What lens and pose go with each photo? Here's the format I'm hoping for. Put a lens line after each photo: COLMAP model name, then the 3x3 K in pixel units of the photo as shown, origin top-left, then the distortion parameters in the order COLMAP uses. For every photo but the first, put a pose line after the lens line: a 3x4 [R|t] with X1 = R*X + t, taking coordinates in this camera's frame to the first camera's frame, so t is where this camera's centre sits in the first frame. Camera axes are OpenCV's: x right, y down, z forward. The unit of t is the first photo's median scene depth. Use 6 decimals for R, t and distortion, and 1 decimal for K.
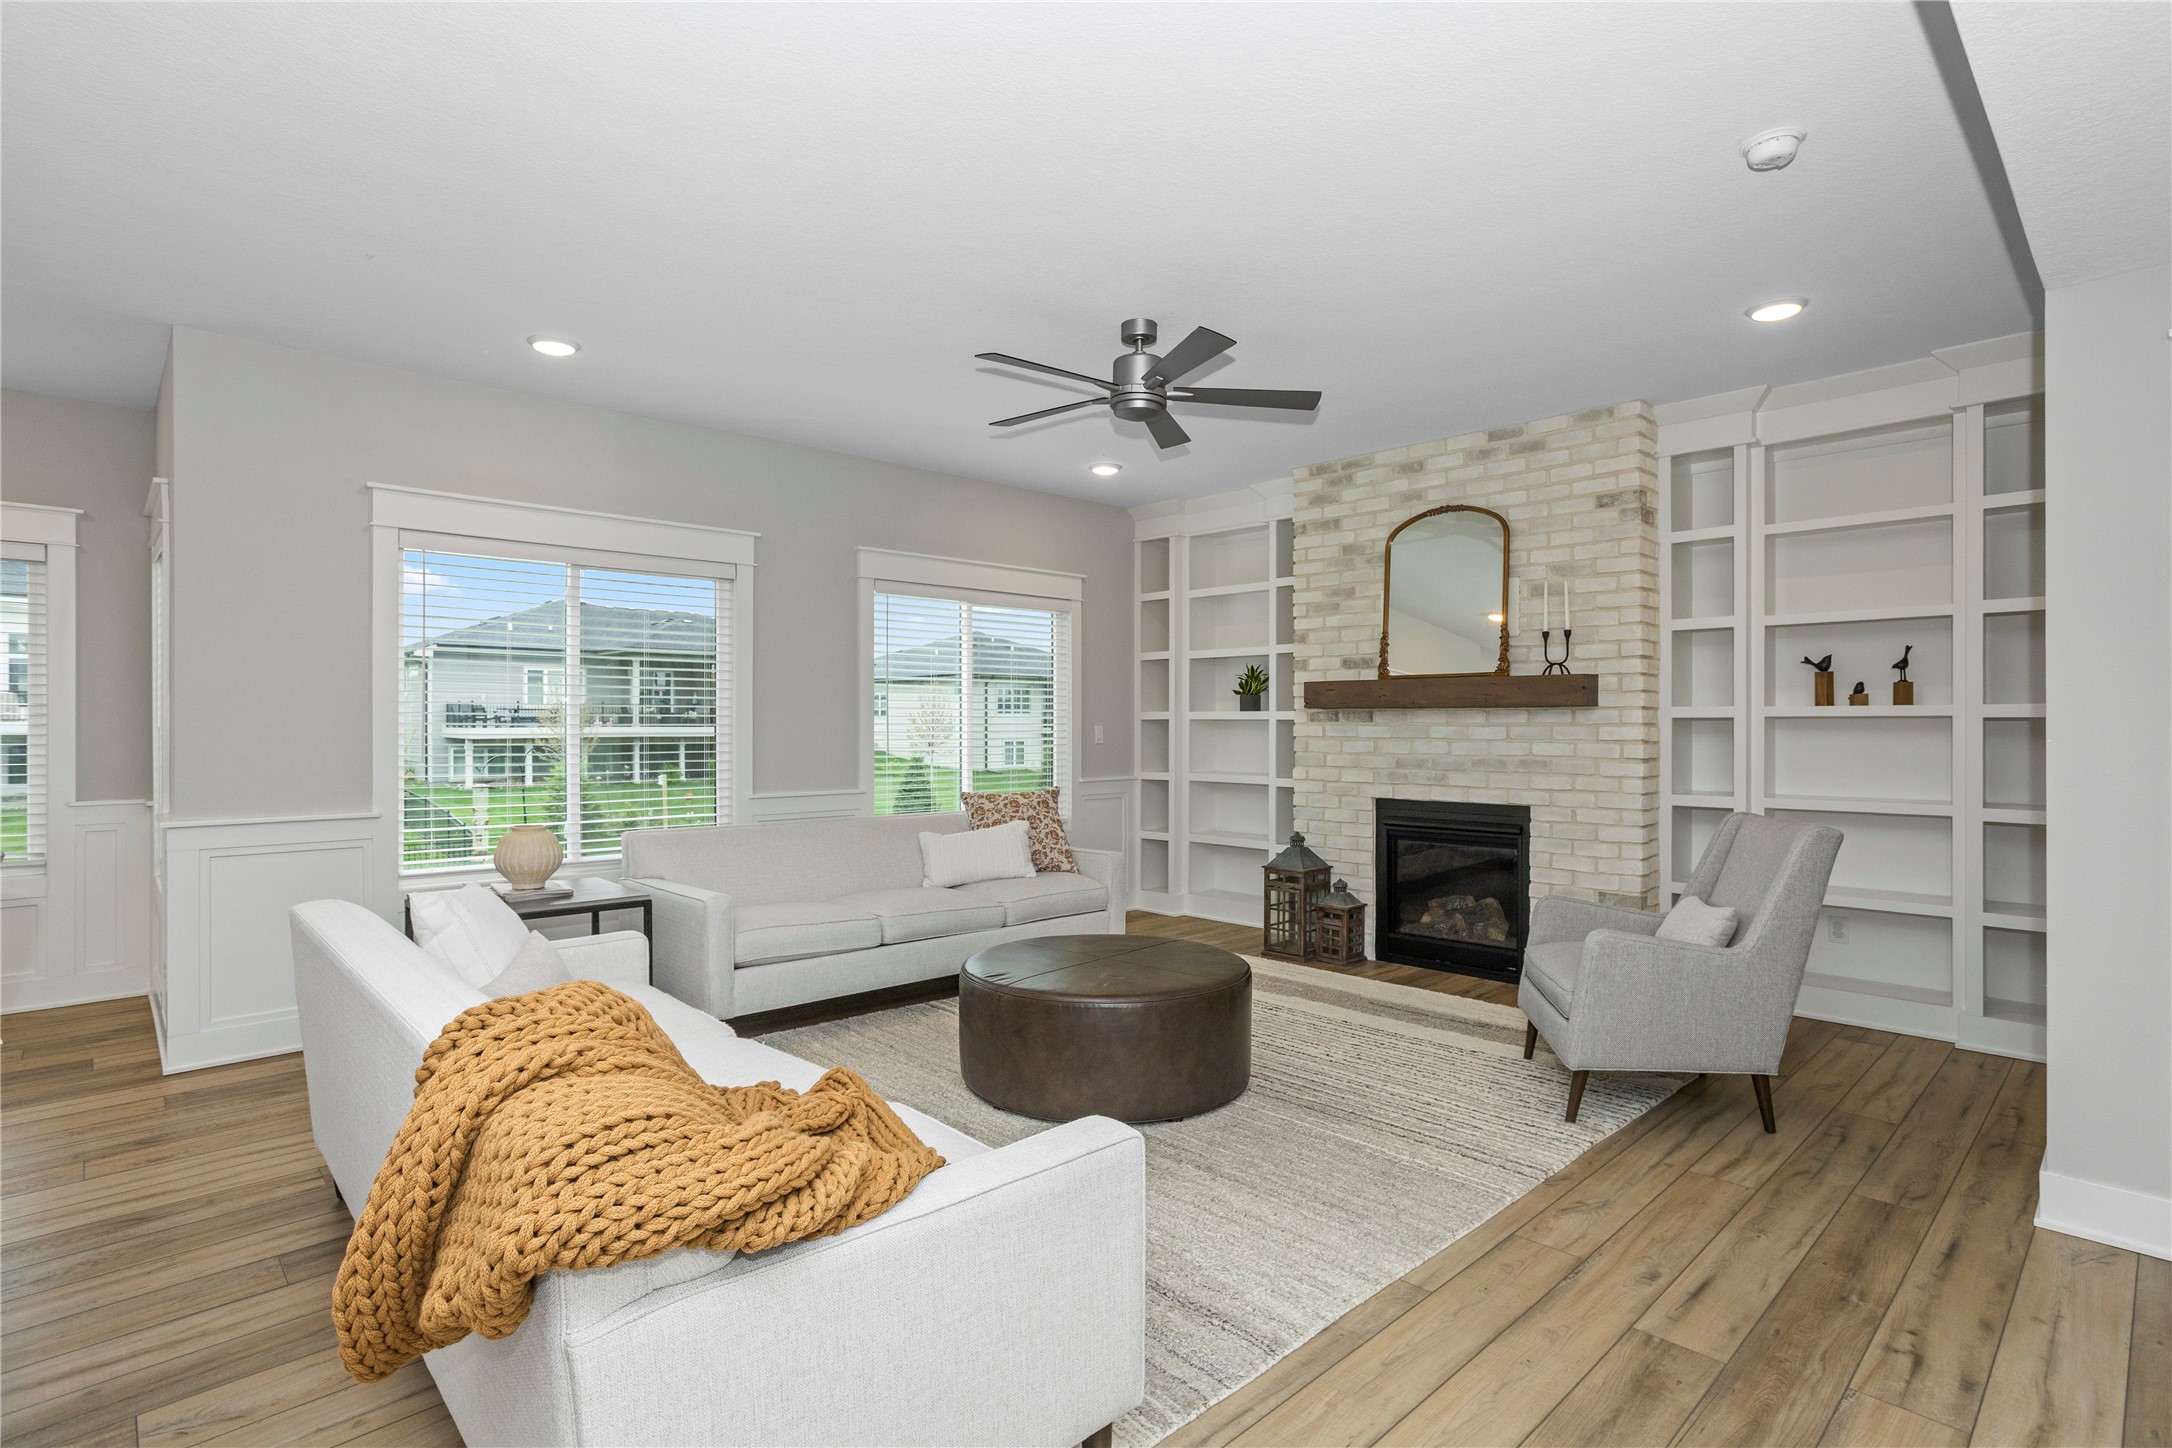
lens RADIAL K [[1071.9, 0, 1082.5], [0, 1071.9, 718.1], [0, 0, 1]] dist [-0.035045, 0.017668]
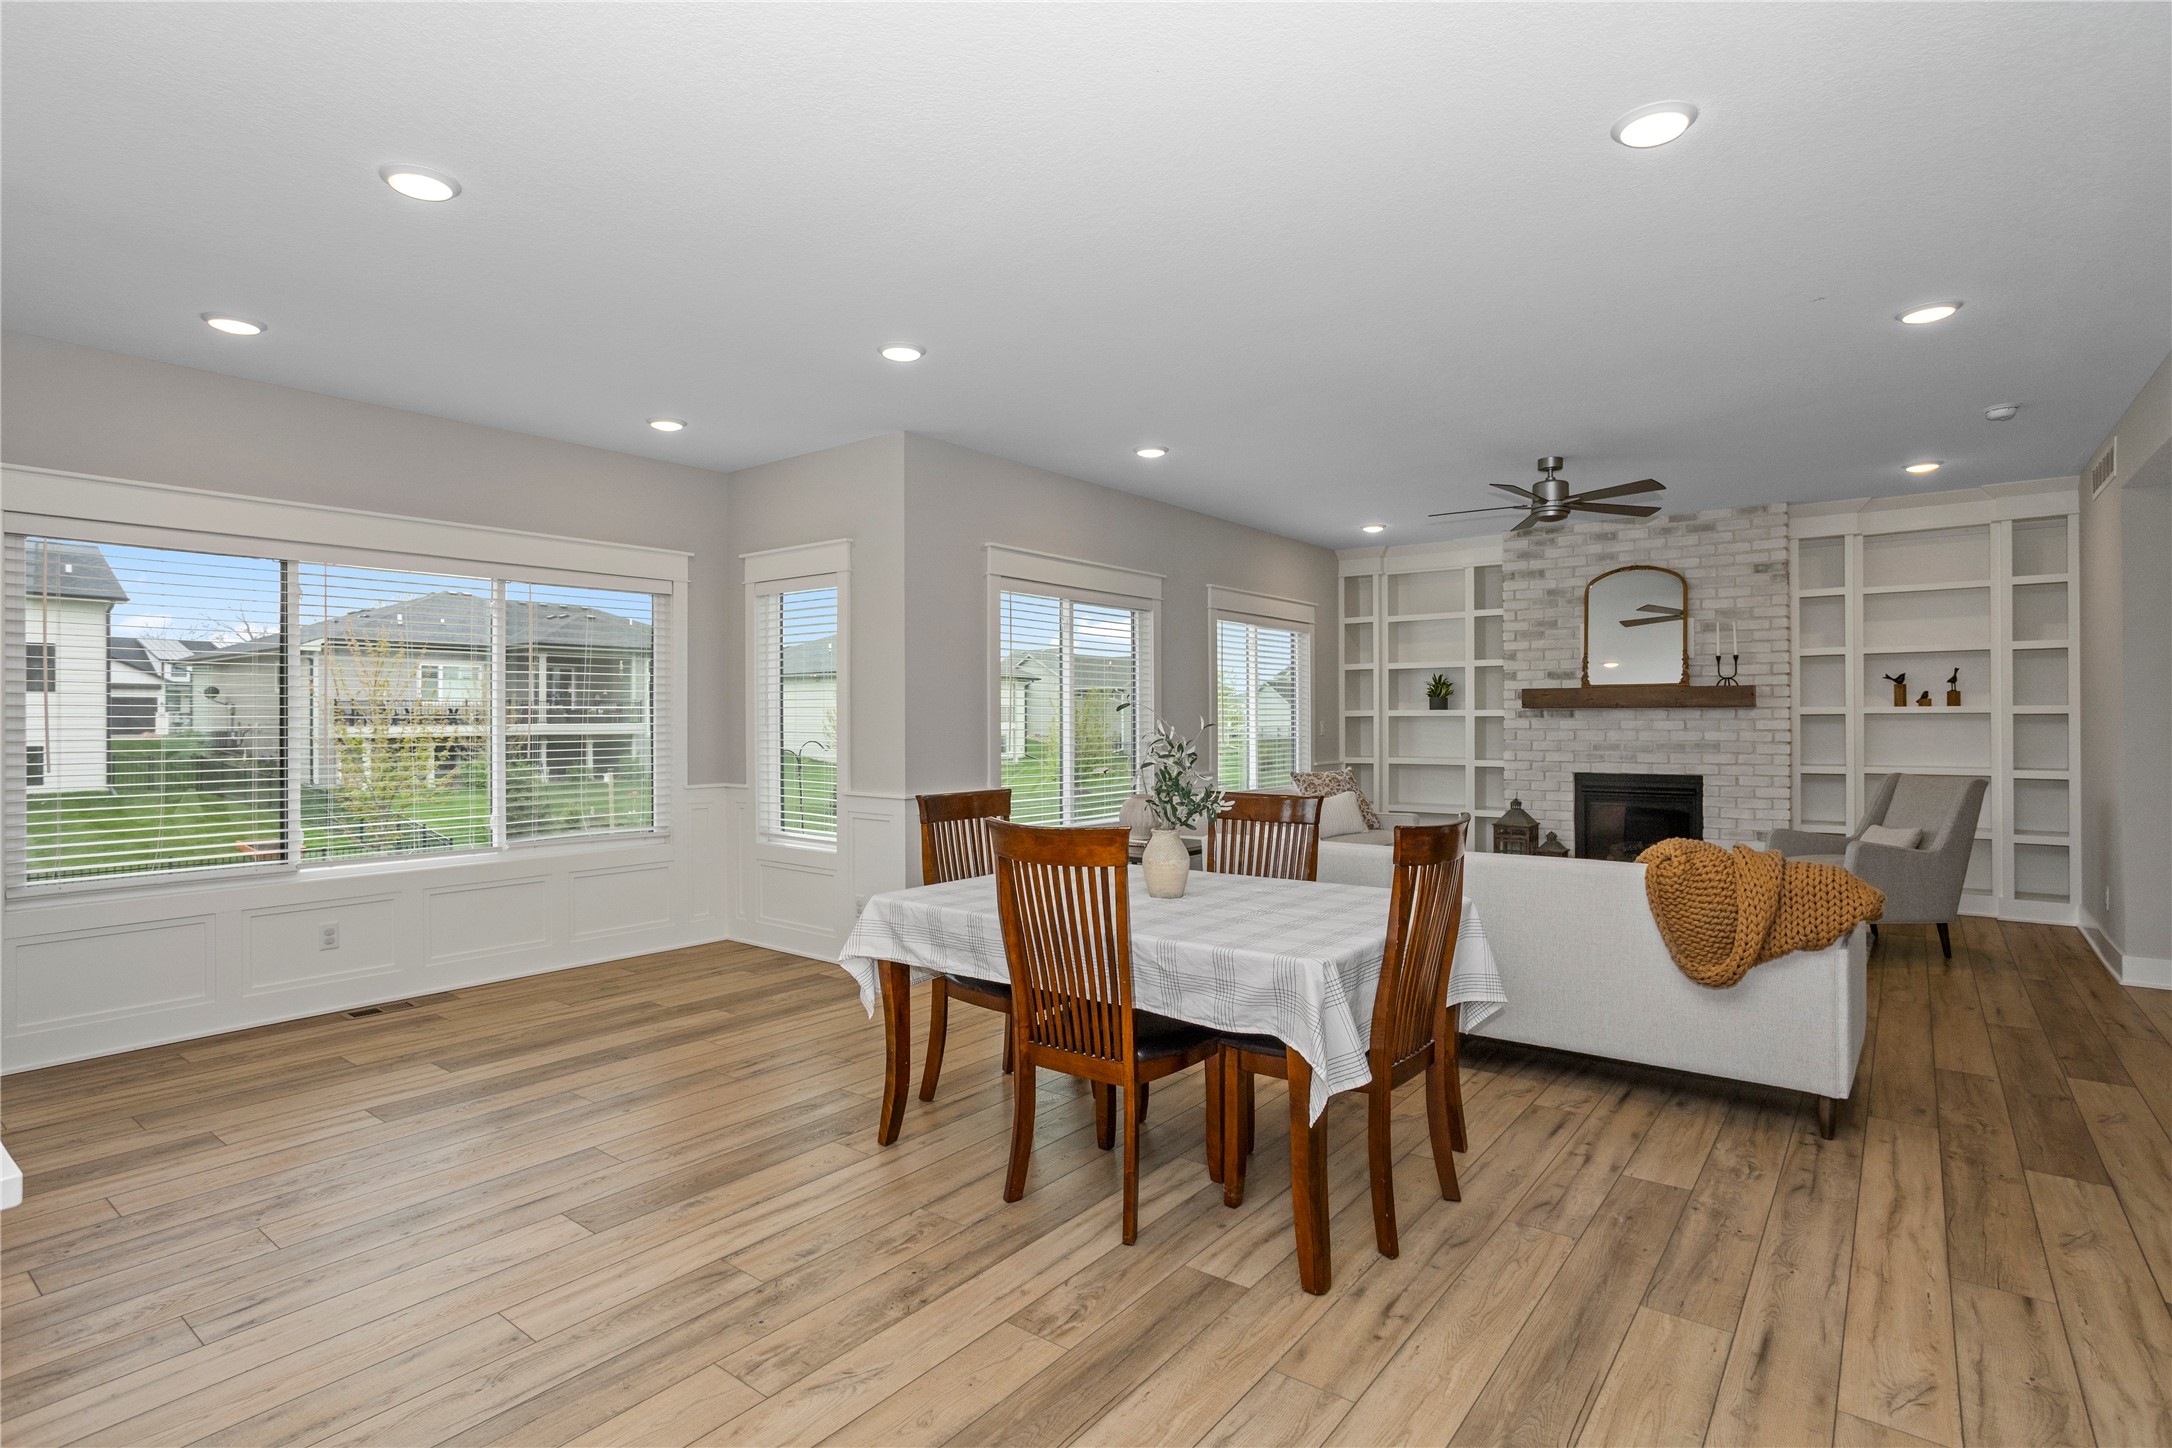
lens RADIAL K [[1071.9, 0, 1082.3], [0, 1071.9, 710.3], [0, 0, 1]] dist [-0.035045, 0.017668]
pose [[0.989828, -0.003614, 0.142223, -0.628691], [0.003874, 0.999991, -0.001549, -0.007127], [-0.142216, 0.002084, 0.989833, -0.315522]]
